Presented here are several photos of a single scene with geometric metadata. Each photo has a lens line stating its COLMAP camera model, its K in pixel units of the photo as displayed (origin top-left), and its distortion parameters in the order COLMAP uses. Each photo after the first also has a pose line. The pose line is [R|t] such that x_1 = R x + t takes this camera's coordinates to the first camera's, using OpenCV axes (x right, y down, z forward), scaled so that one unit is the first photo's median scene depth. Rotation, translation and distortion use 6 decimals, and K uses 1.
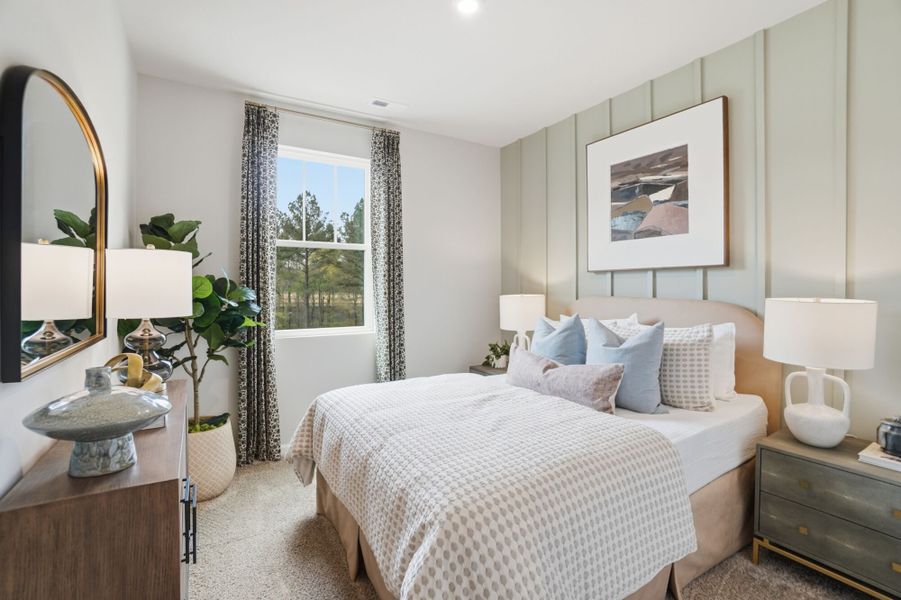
lens RADIAL K [[417.7, 0, 450.5], [0, 417.7, 300.0], [0, 0, 1]] dist [-0.037541, 0.000299]
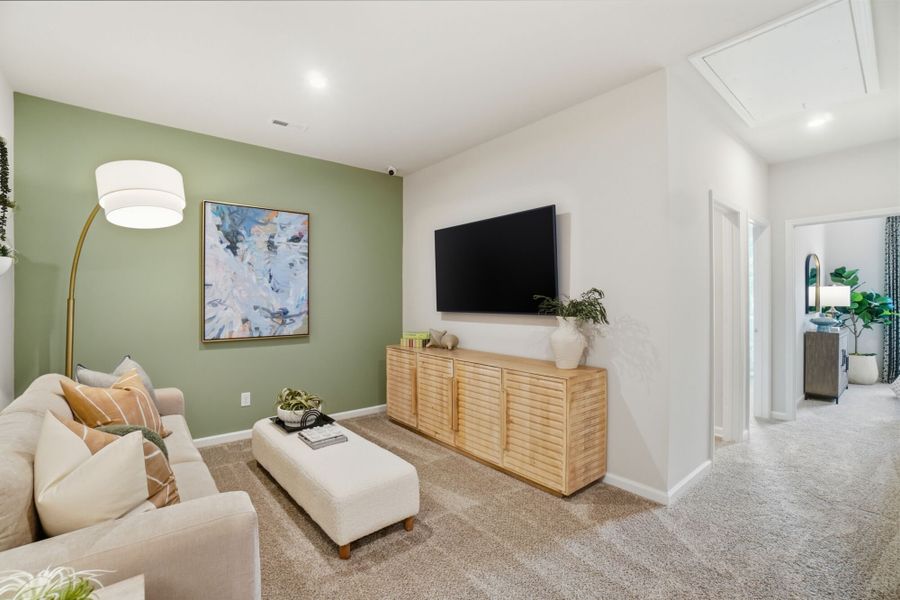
lens RADIAL K [[401.1, 0, 444.9], [0, 401.1, 299.0], [0, 0, 1]] dist [-0.059695, 0.022278]
pose [[0.147483, -0.006872, -0.989041, 1.279814], [-0.017728, 0.999797, -0.009591, 0.046292], [0.988906, 0.018948, 0.147331, -1.745054]]
